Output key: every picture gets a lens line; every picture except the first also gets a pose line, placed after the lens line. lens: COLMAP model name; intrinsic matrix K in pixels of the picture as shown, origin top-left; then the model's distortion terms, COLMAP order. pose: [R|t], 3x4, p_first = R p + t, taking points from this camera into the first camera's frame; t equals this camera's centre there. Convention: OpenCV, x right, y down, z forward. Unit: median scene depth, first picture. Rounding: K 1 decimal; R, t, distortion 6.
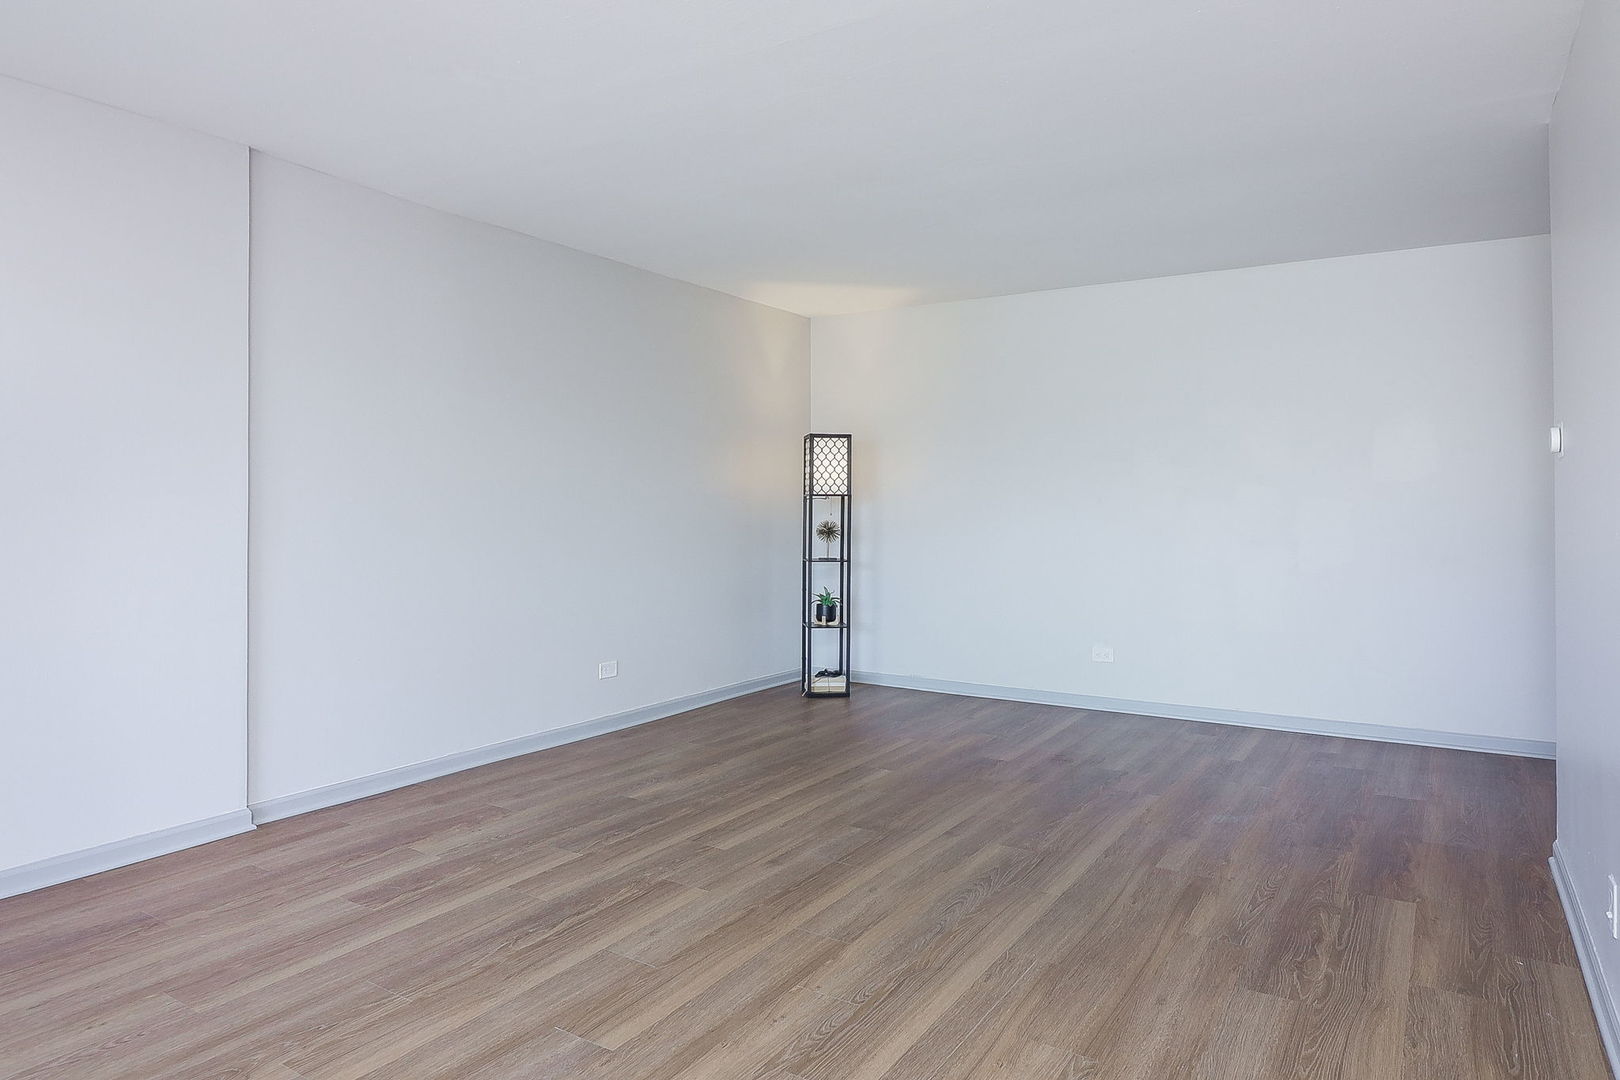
lens RADIAL K [[1002.5, 0, 812.4], [0, 1002.5, 501.3], [0, 0, 1]] dist [0.025084, -0.000046]
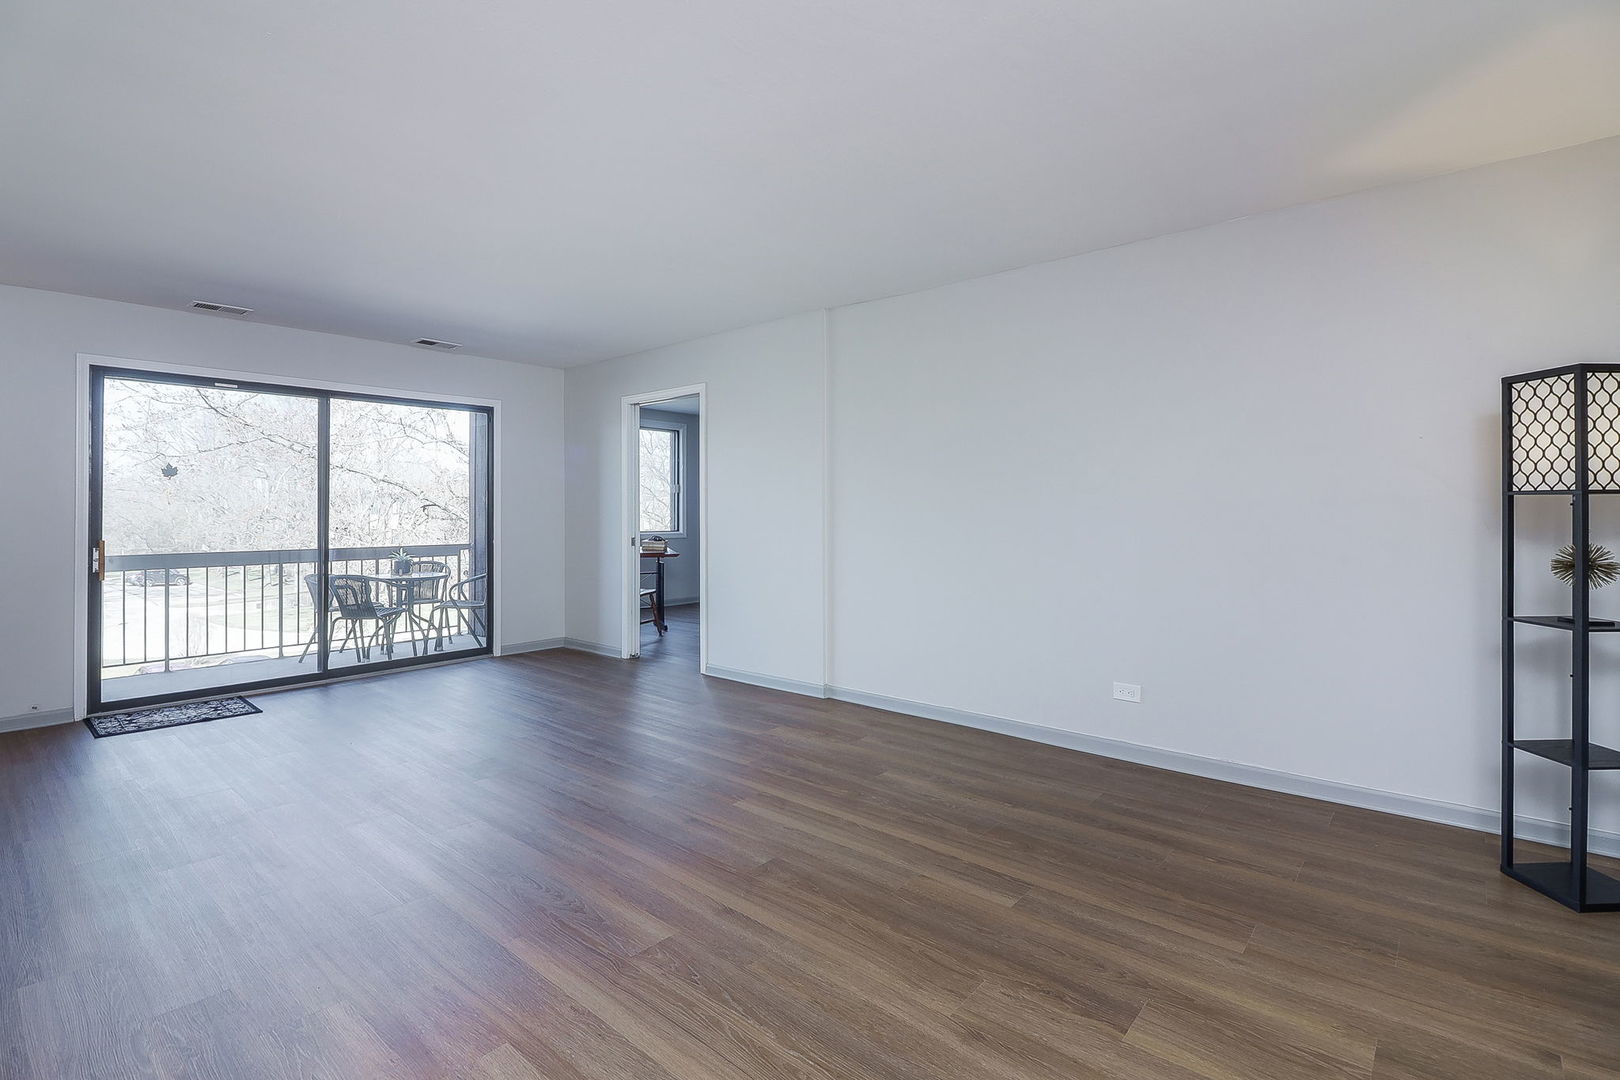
lens RADIAL K [[748.7, 0, 814.1], [0, 748.7, 510.1], [0, 0, 1]] dist [-0.011373, -0.000395]
pose [[-0.144012, -0.006075, -0.989557, 0.702230], [0.006203, 0.999956, -0.007042, 0.004941], [0.989557, -0.007153, -0.143968, 1.109454]]
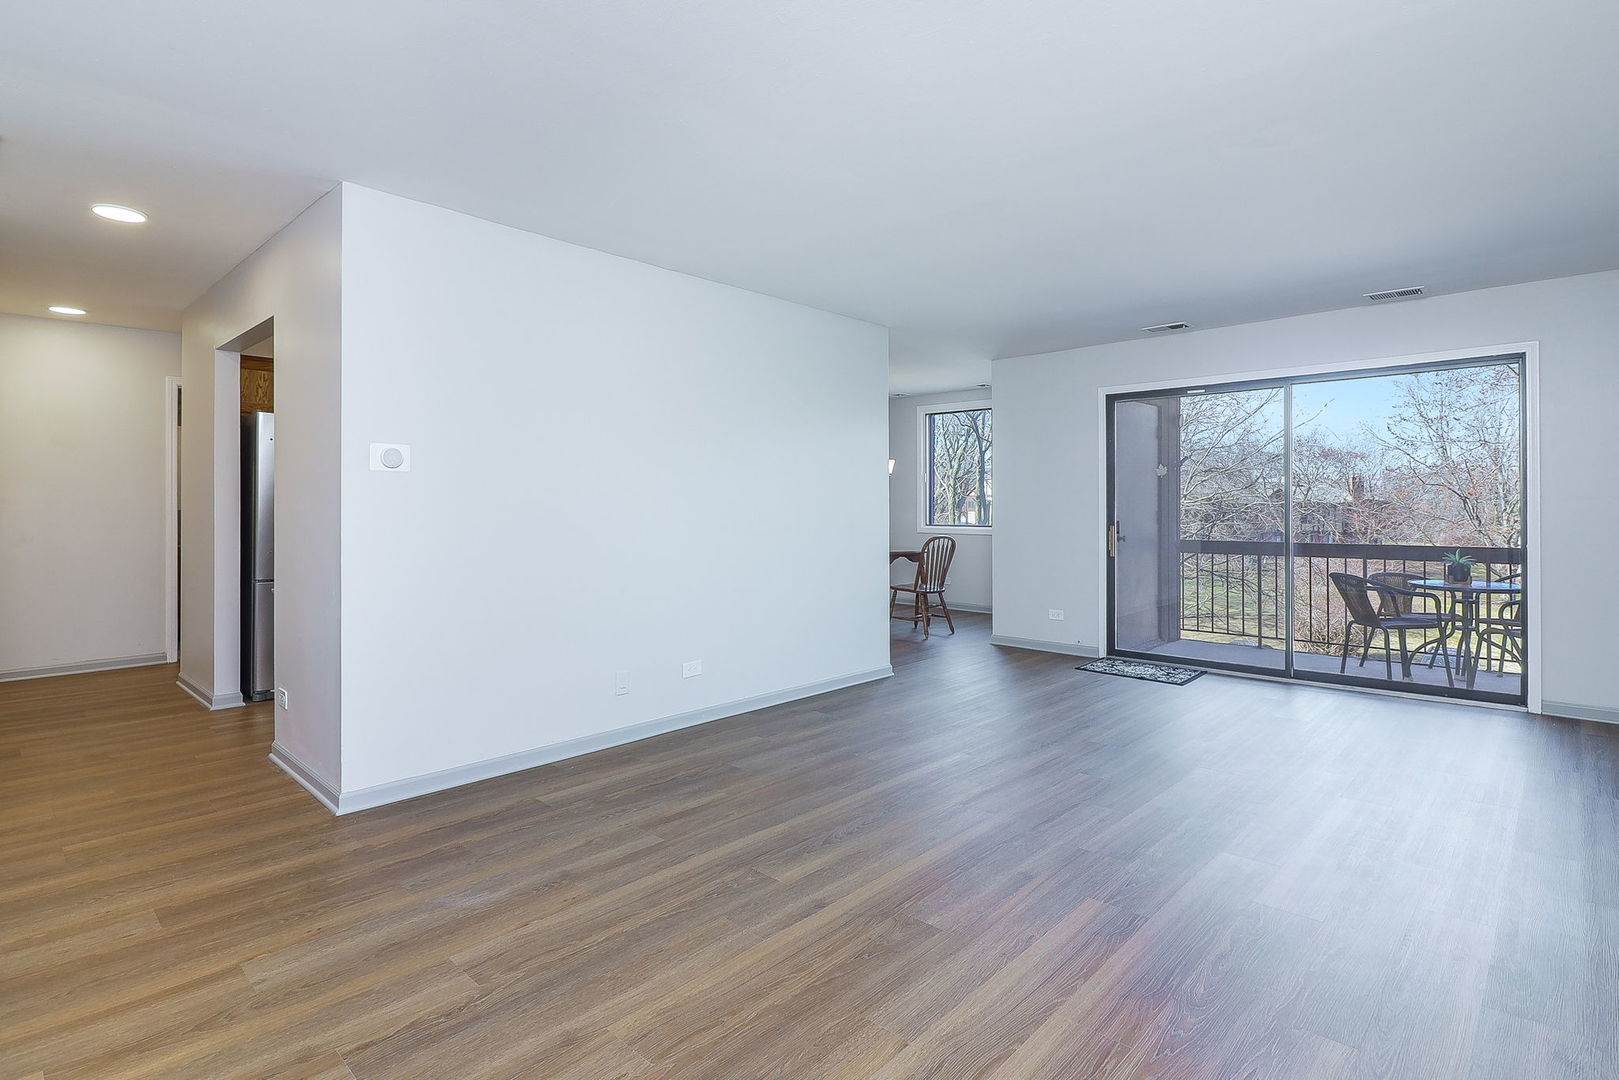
lens RADIAL K [[792.7, 0, 811.7], [0, 792.7, 513.1], [0, 0, 1]] dist [0.000214, -0.000012]
pose [[-0.982164, -0.001677, 0.188021, 0.020474], [-0.000975, 0.999992, 0.003827, 0.004693], [-0.188026, 0.003575, -0.982158, 1.567588]]
